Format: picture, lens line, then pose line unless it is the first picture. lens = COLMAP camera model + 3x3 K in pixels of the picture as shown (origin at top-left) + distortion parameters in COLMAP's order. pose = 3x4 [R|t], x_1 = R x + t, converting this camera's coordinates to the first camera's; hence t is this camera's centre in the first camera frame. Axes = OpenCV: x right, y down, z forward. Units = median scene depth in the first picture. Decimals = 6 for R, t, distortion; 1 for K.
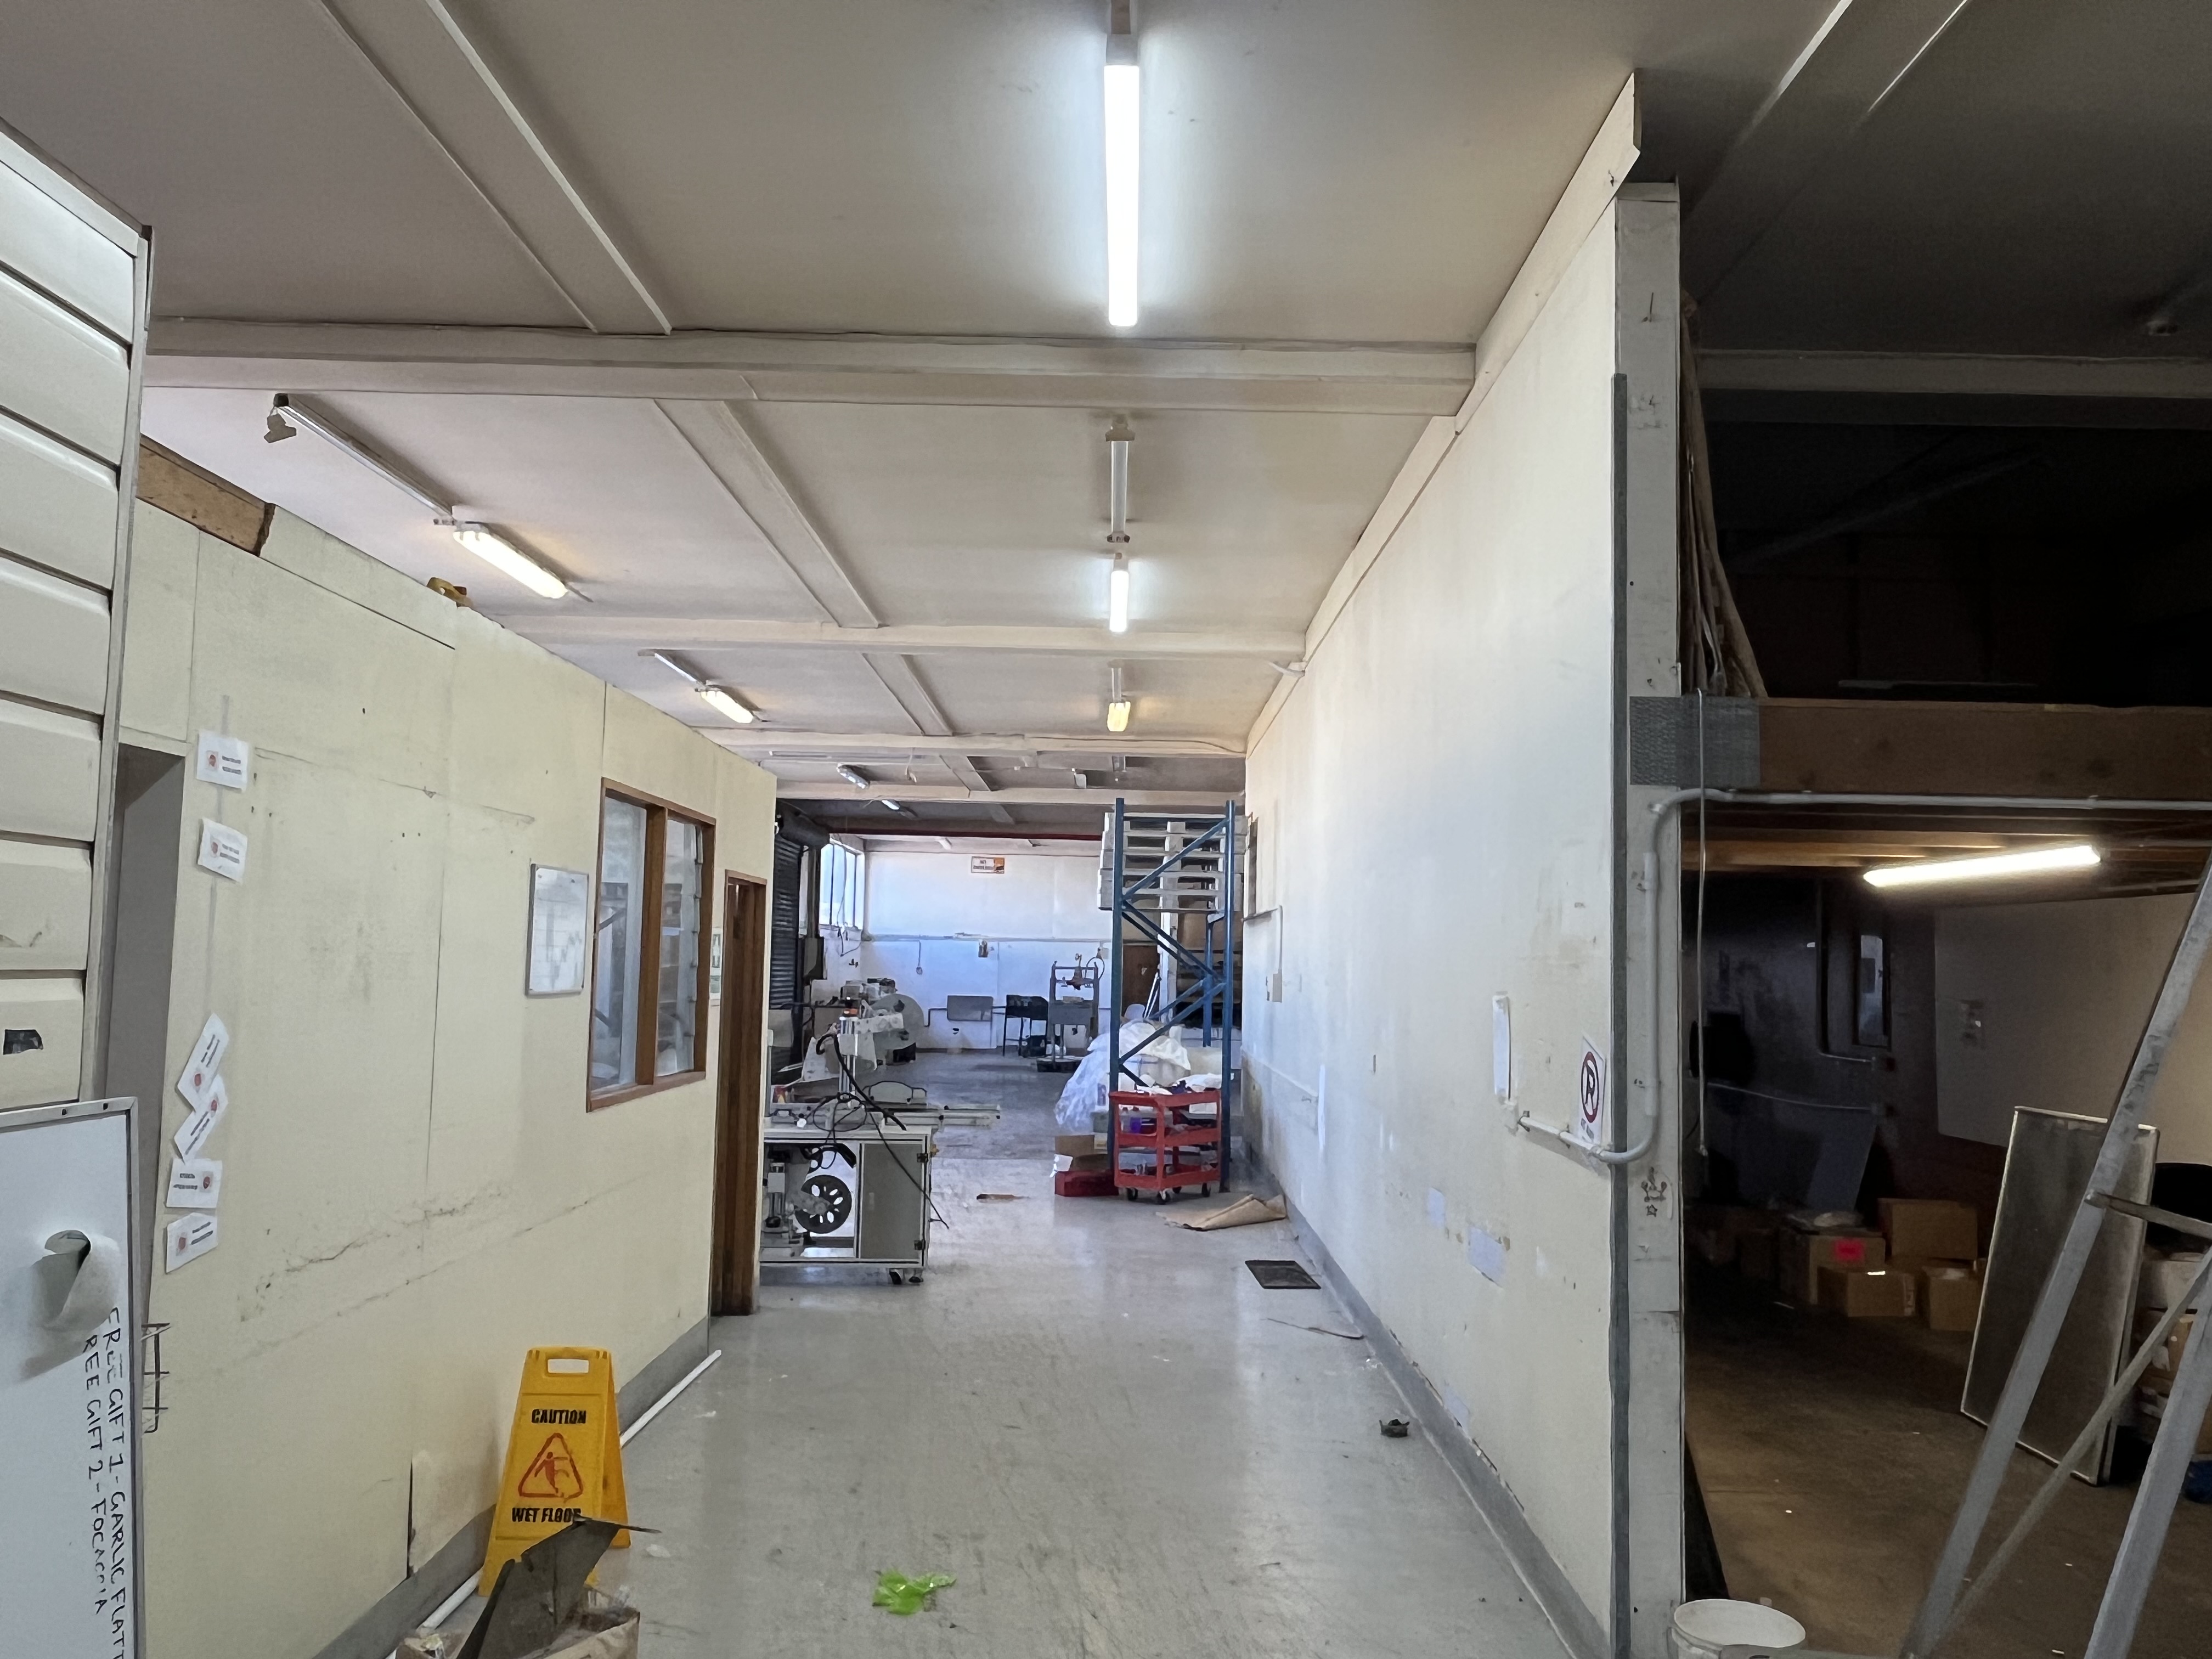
lens RADIAL K [[1619.8, 0, 1106.0], [0, 1619.8, 829.5], [0, 0, 1]] dist [0.005045, 0.000139]
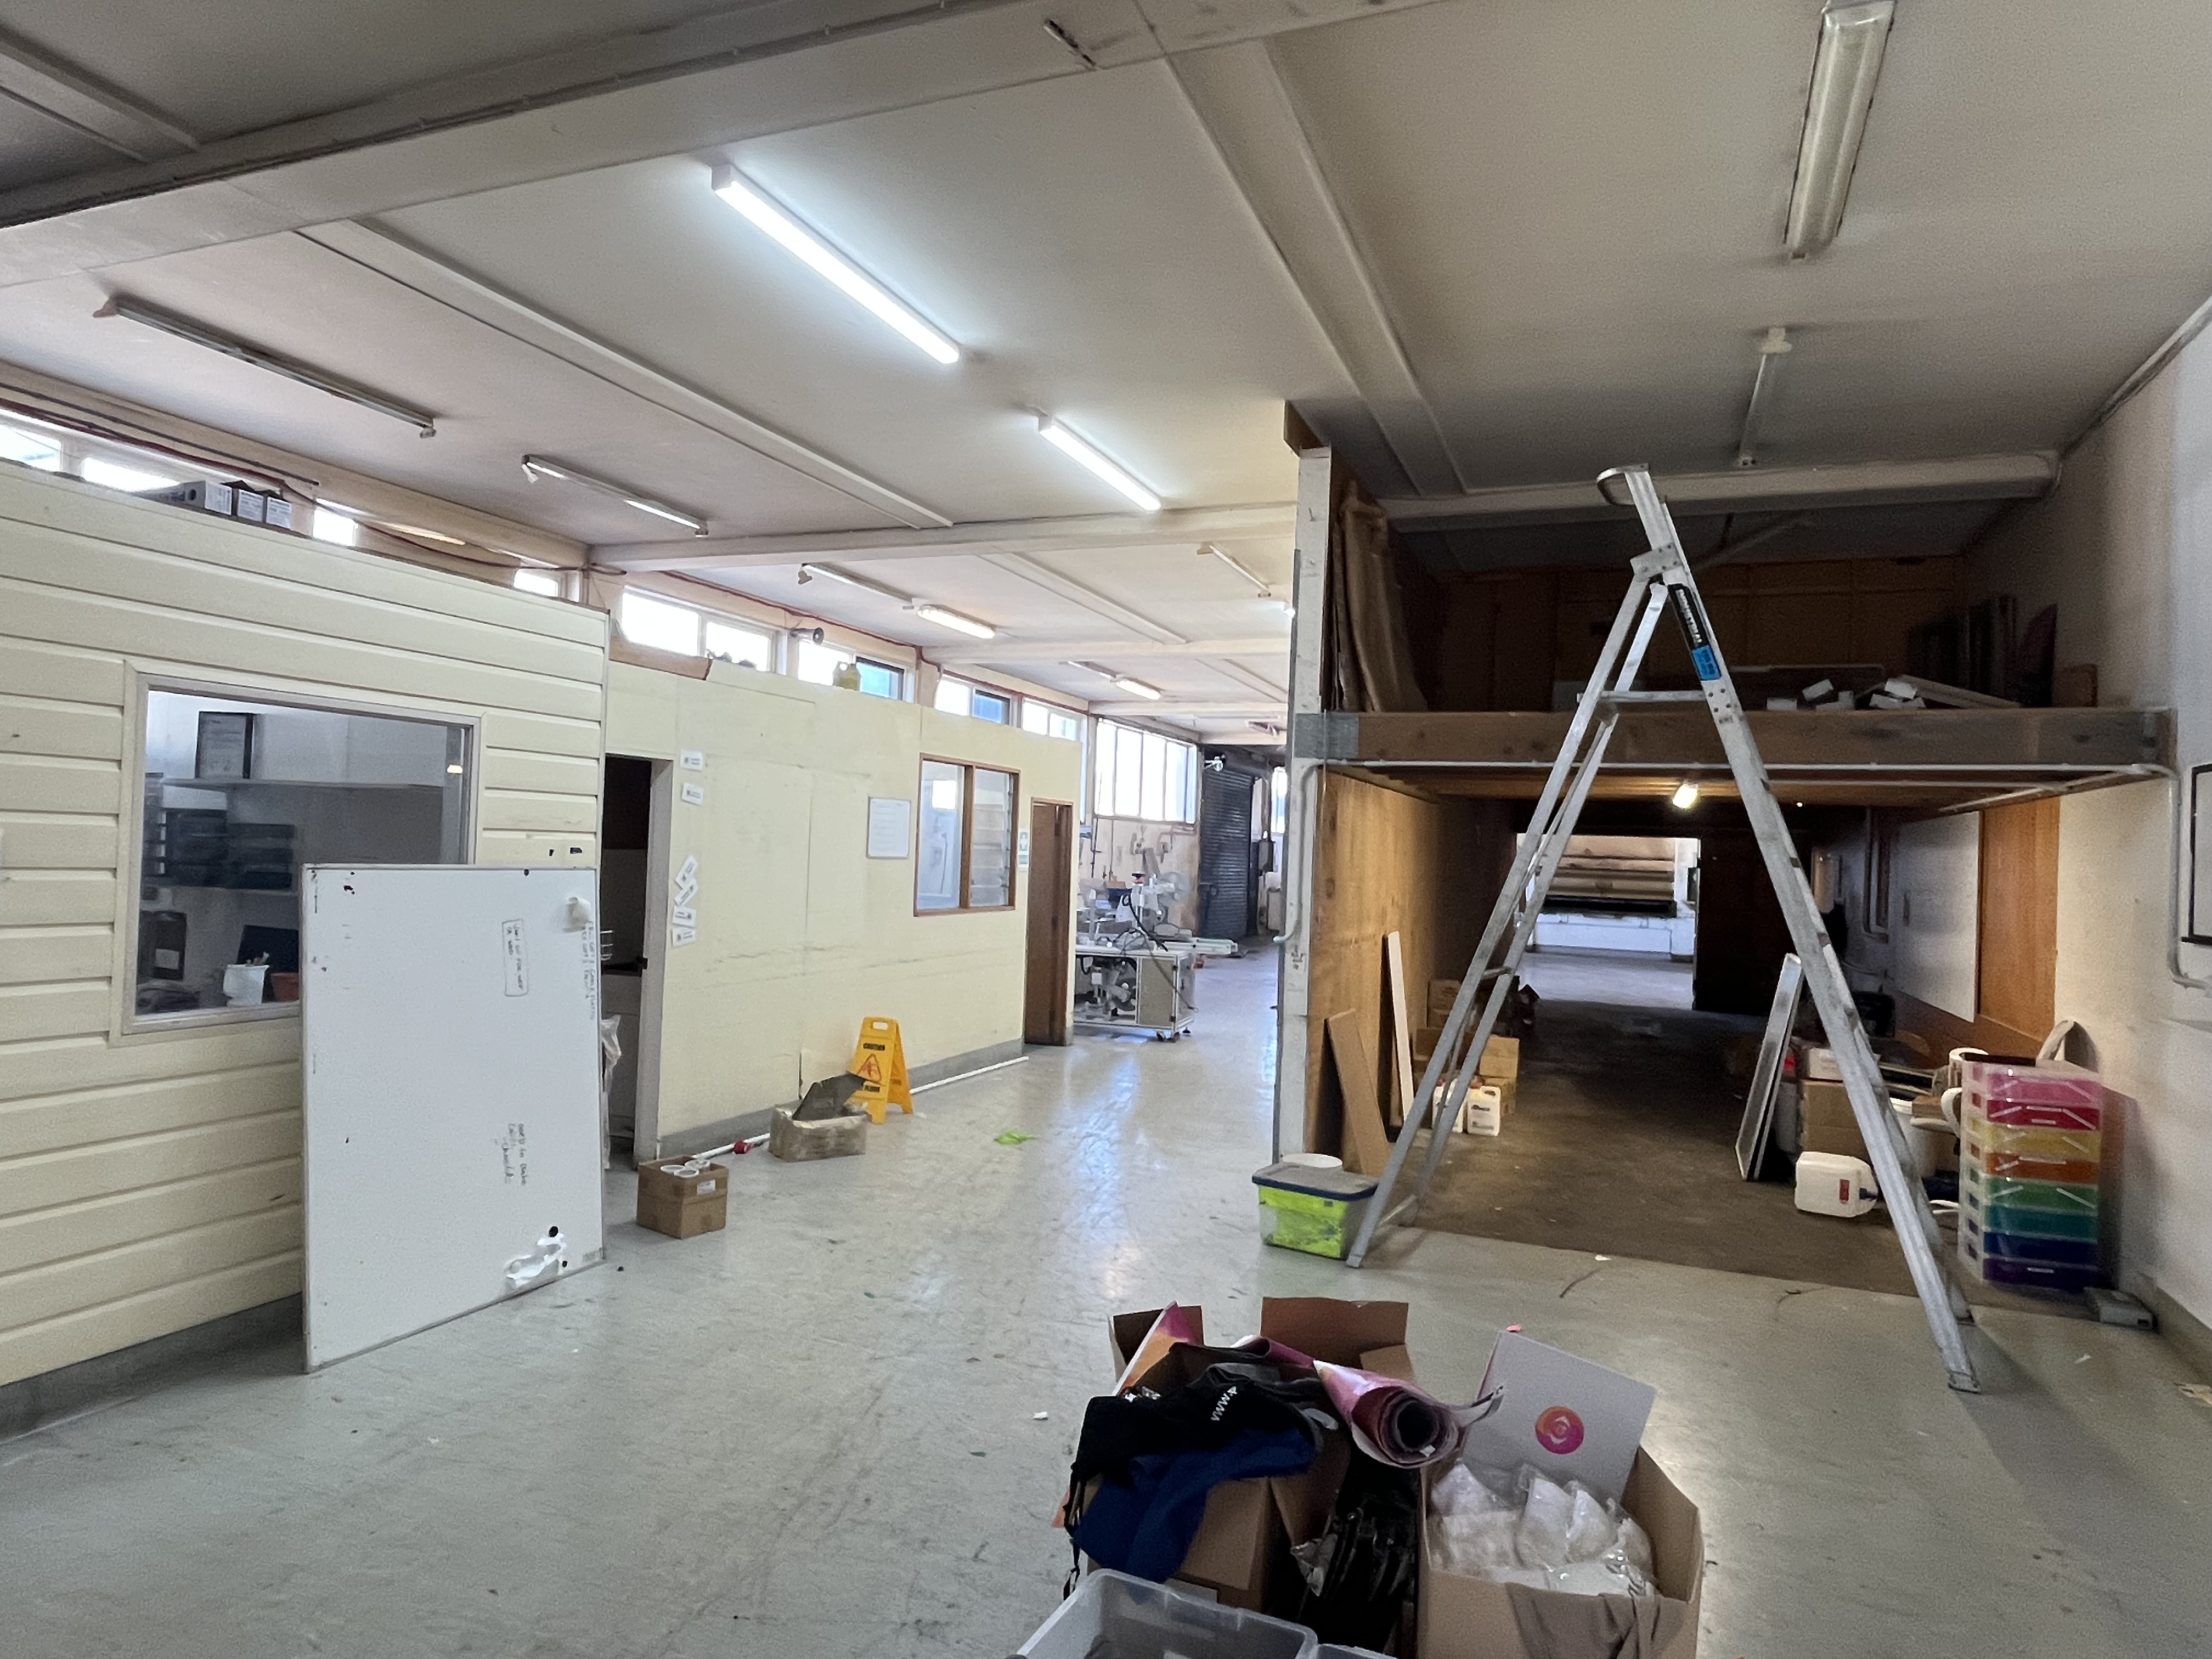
lens RADIAL K [[1298.2, 0, 1106.0], [0, 1298.2, 829.5], [0, 0, 1]] dist [0.001977, 0.000231]
pose [[0.926758, 0.008693, -0.375559, 0.595089], [0.011680, 0.998582, 0.051938, -0.020930], [0.375478, -0.052520, 0.925342, -0.484440]]
